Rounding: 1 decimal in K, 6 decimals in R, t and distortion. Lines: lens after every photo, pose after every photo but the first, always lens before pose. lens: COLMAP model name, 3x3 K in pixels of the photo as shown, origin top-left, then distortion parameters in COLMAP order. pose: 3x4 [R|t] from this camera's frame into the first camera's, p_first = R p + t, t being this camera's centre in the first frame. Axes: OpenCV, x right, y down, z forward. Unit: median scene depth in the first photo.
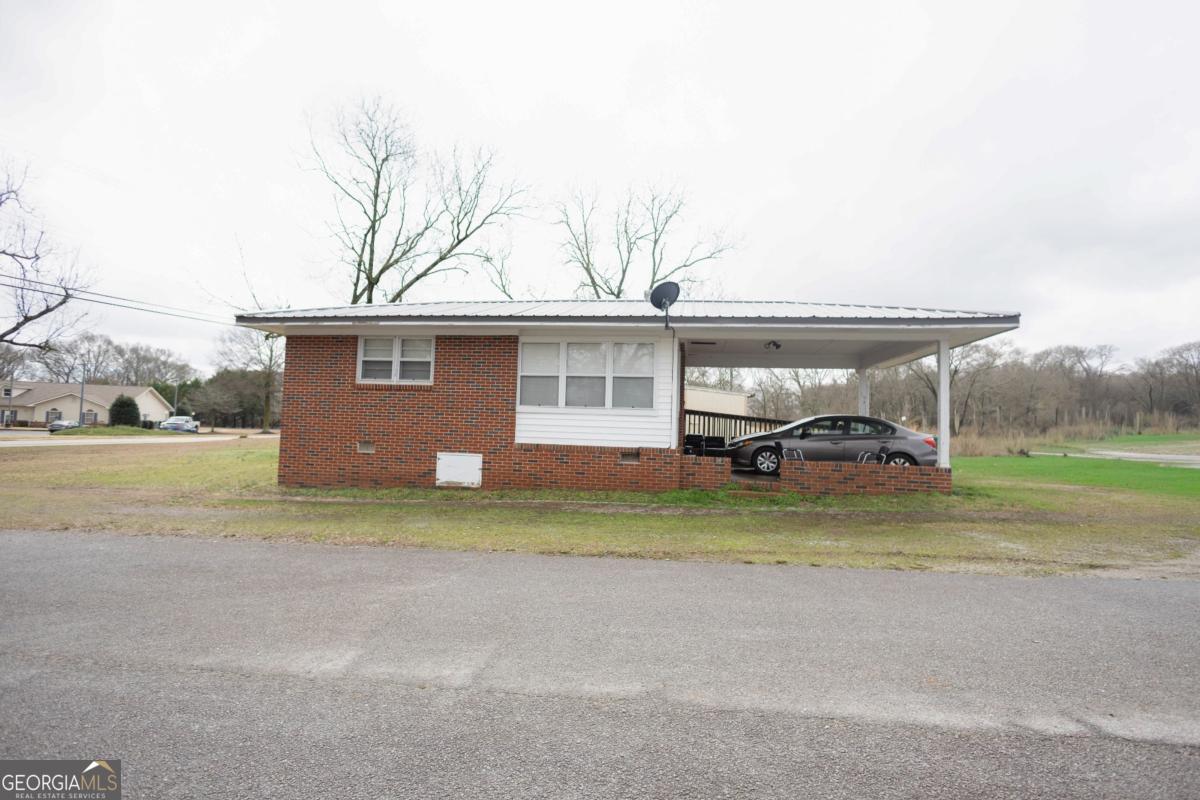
lens RADIAL K [[548.5, 0, 600.0], [0, 548.5, 401.8], [0, 0, 1]] dist [0.011117, -0.000868]
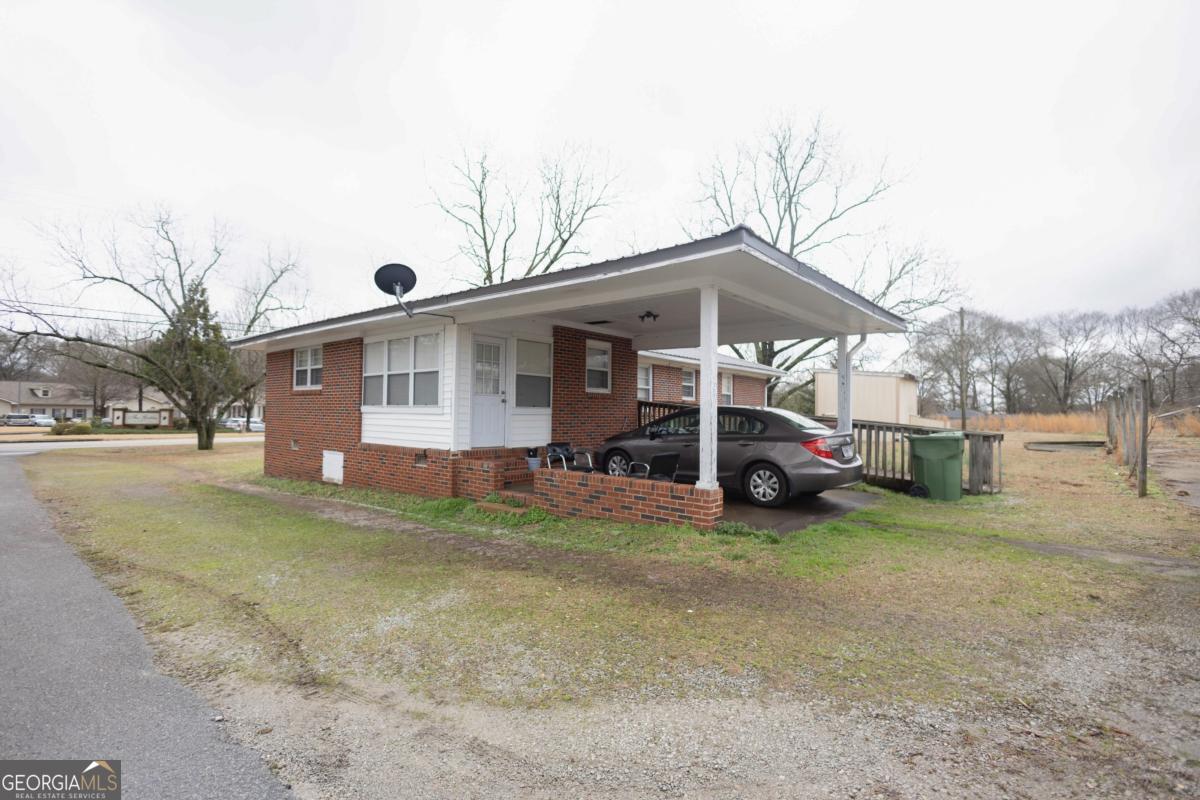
lens RADIAL K [[548.5, 0, 598.5], [0, 548.5, 402.2], [0, 0, 1]] dist [0.011117, -0.000868]
pose [[0.849936, -0.030725, -0.525989, 0.762253], [0.037312, 0.999302, 0.001920, 0.014224], [0.525562, -0.021258, 0.850489, 0.361805]]
